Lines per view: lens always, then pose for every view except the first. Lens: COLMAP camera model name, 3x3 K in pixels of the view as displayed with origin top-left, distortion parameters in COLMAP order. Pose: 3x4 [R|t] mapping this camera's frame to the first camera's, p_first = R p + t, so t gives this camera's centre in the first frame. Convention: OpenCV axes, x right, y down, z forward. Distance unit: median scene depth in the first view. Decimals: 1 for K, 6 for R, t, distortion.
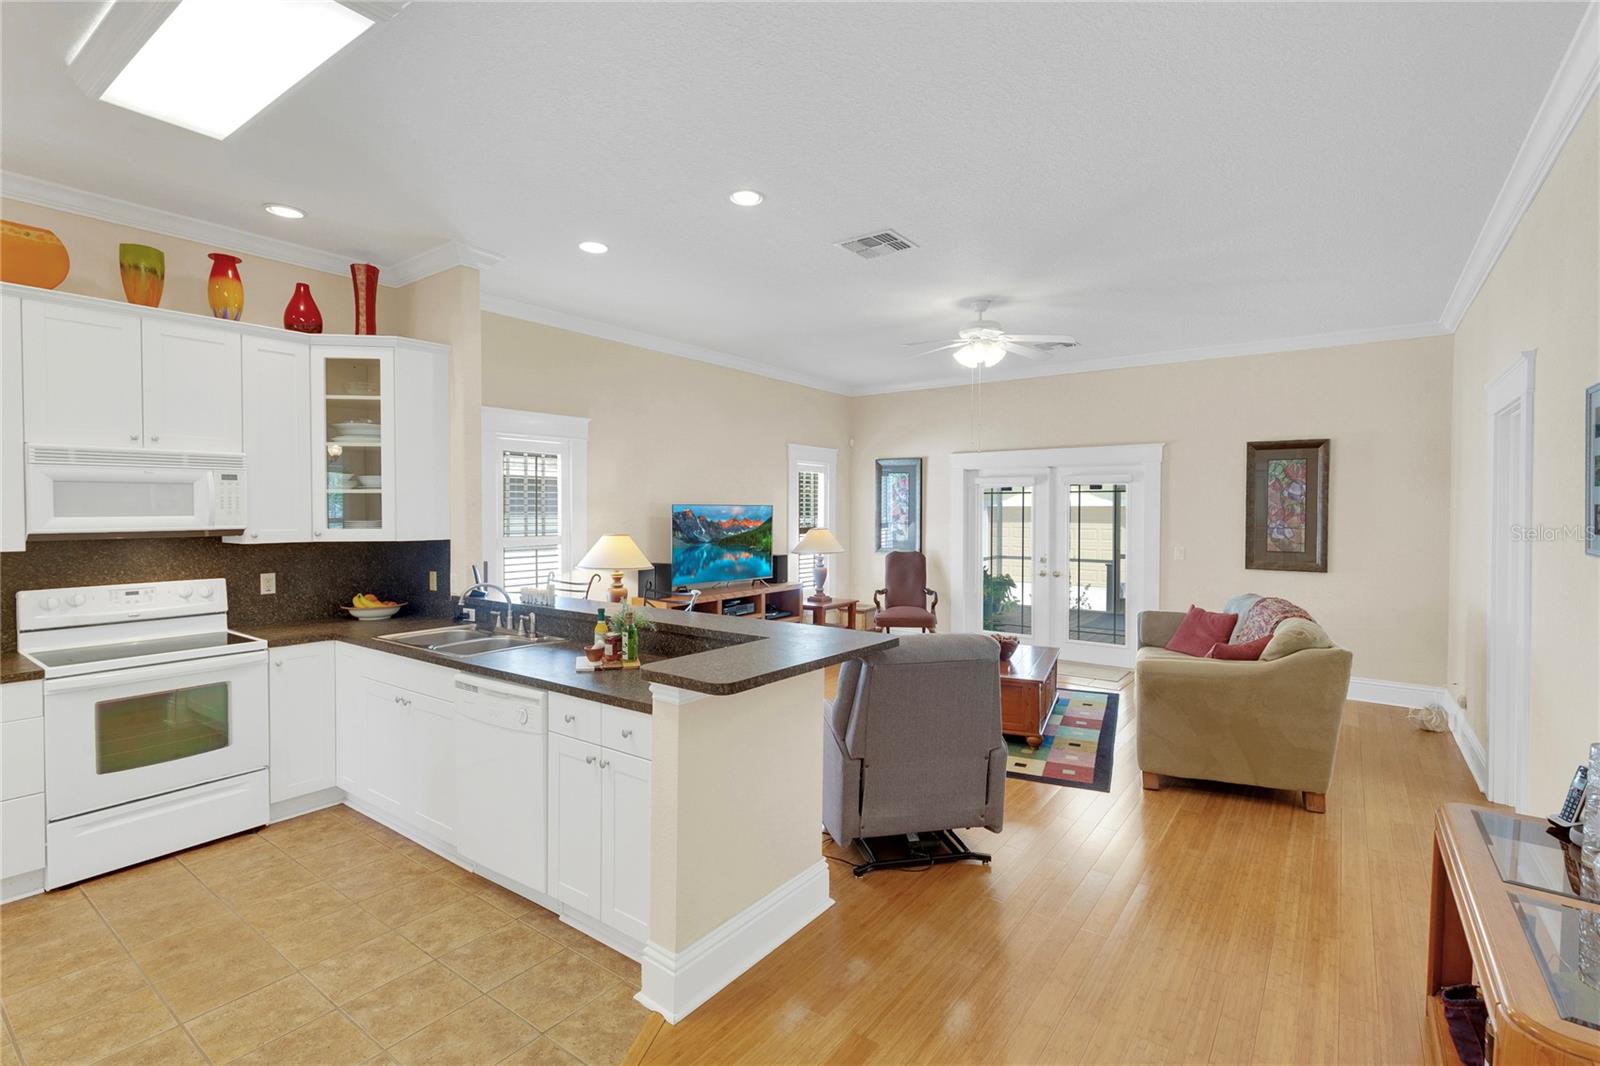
lens RADIAL K [[737.1, 0, 802.8], [0, 737.1, 523.2], [0, 0, 1]] dist [0.005832, -0.001163]
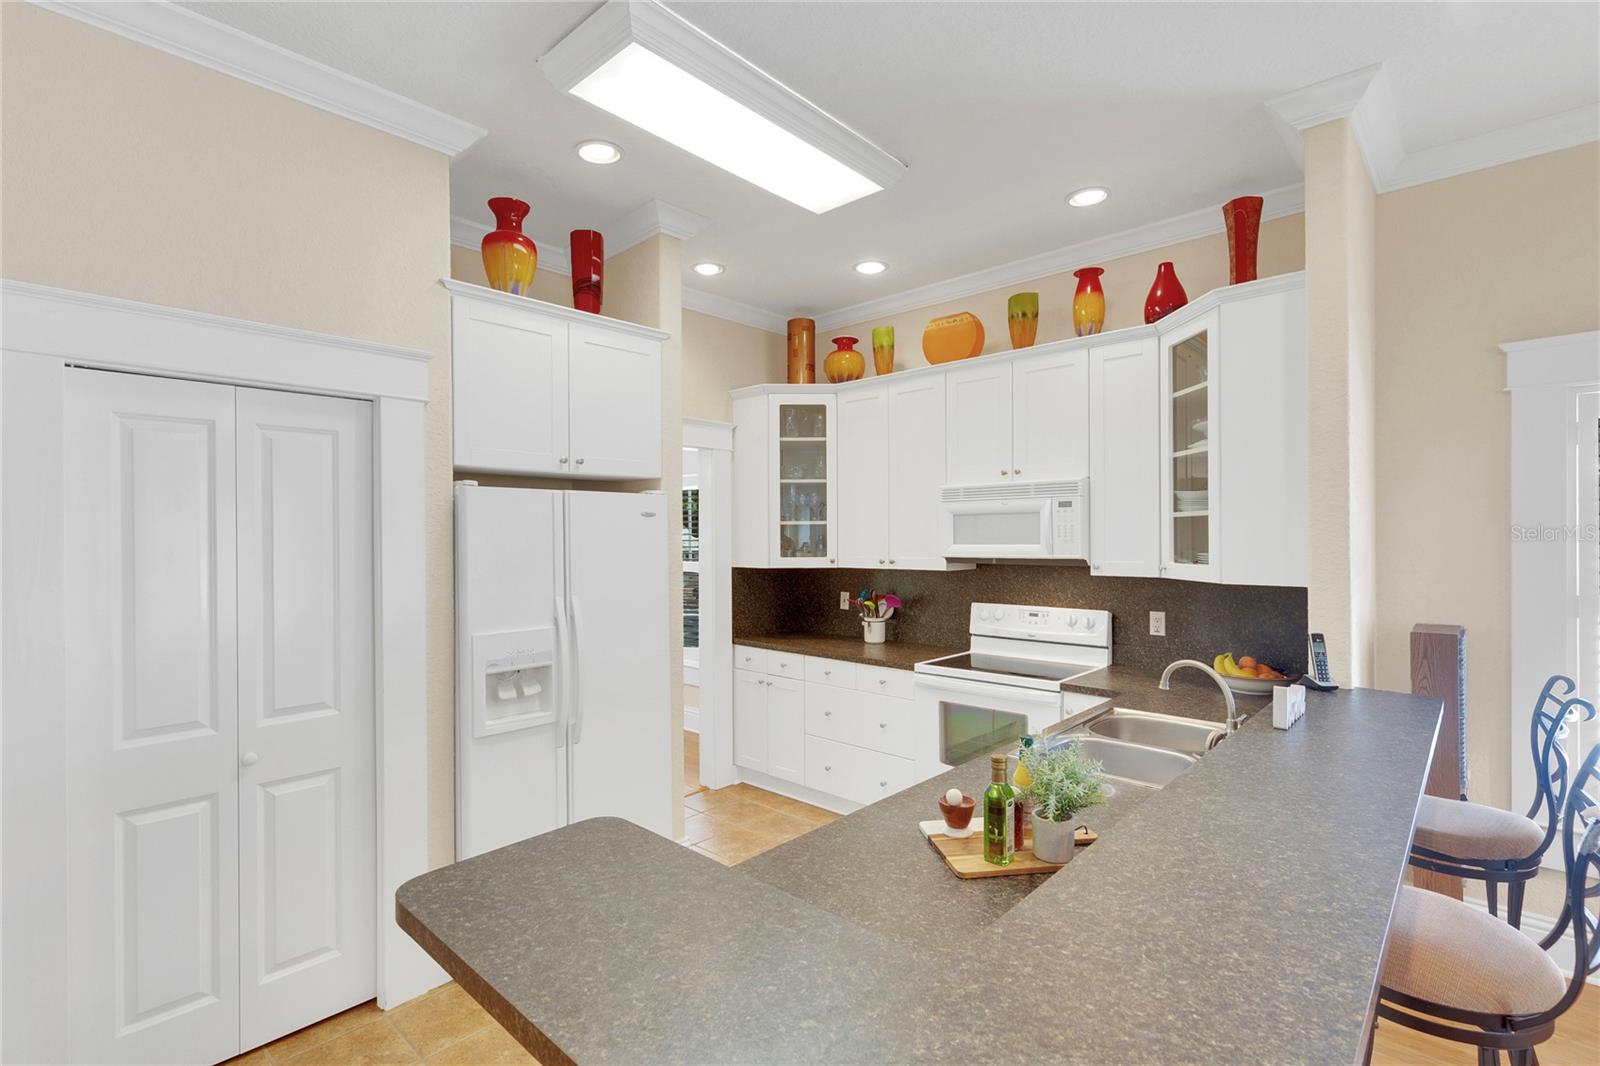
lens RADIAL K [[737.1, 0, 799.4], [0, 737.1, 538.3], [0, 0, 1]] dist [0.005832, -0.001163]
pose [[-0.126812, 0.003504, -0.991921, 0.200326], [-0.014035, 0.999887, 0.005327, -0.017803], [0.991827, 0.014597, -0.126749, 0.753303]]
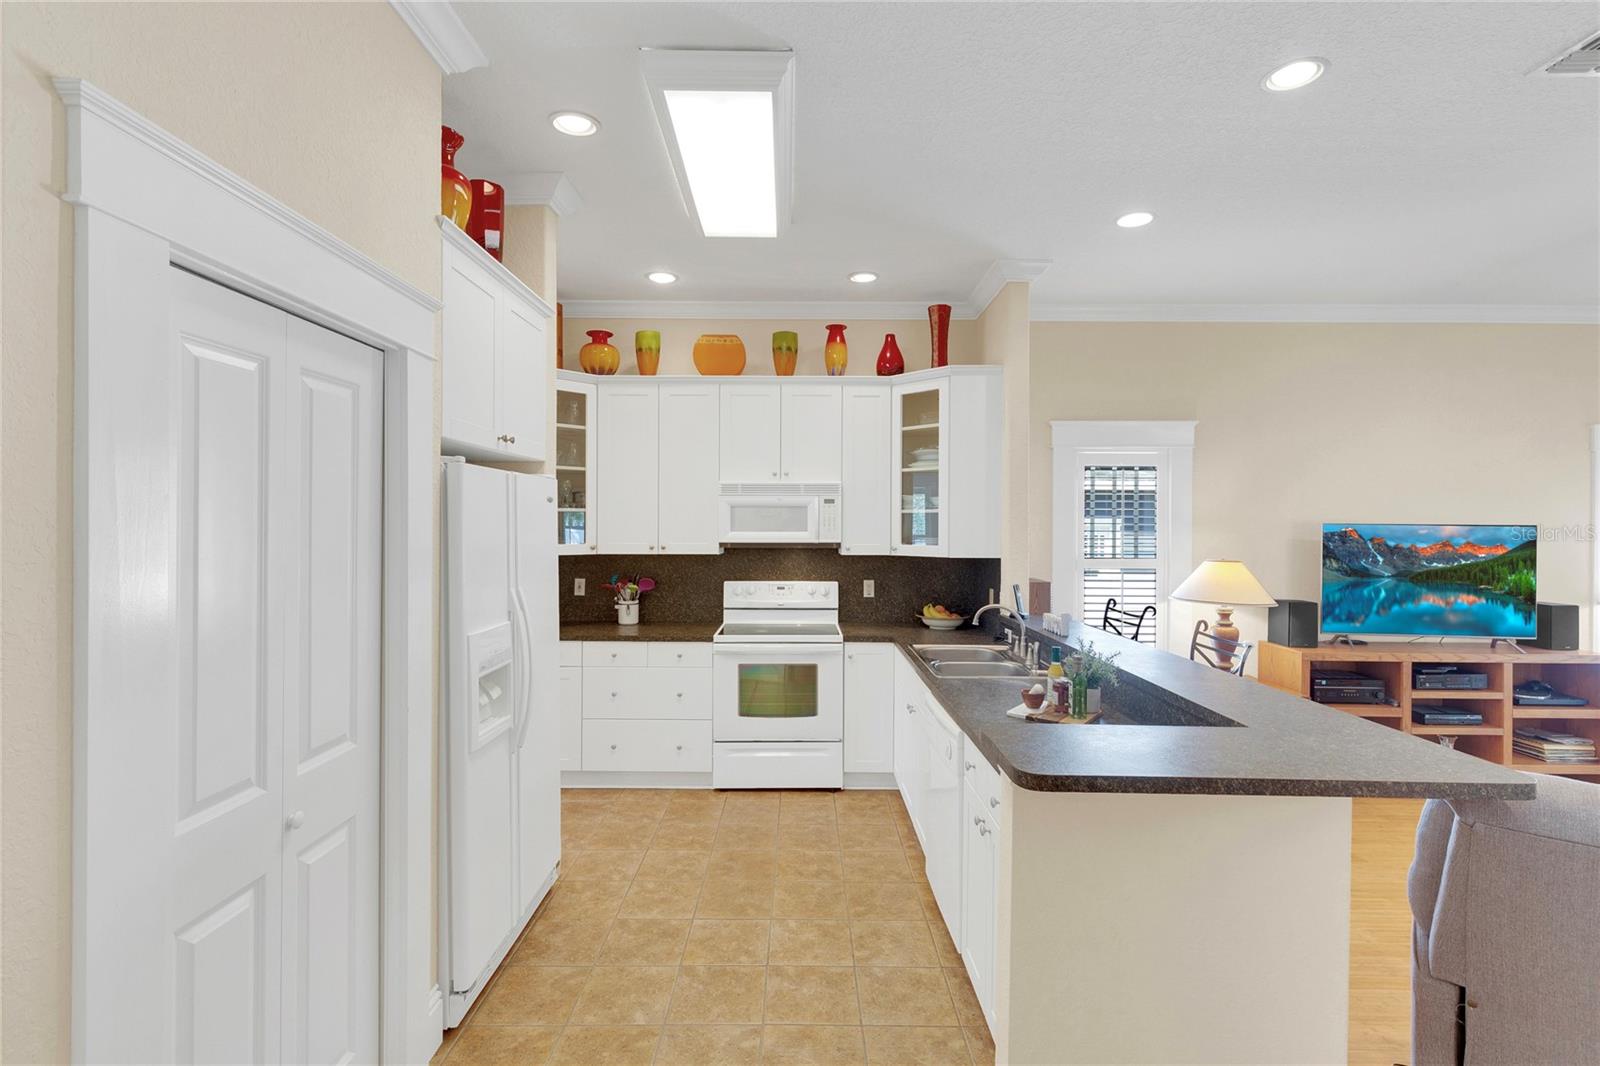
lens RADIAL K [[737.1, 0, 791.8], [0, 737.1, 523.9], [0, 0, 1]] dist [0.005832, -0.001163]
pose [[0.581924, 0.001913, -0.813241, 0.194043], [-0.020088, 0.999726, -0.012023, -0.007244], [0.812995, 0.023333, 0.581803, 0.215417]]
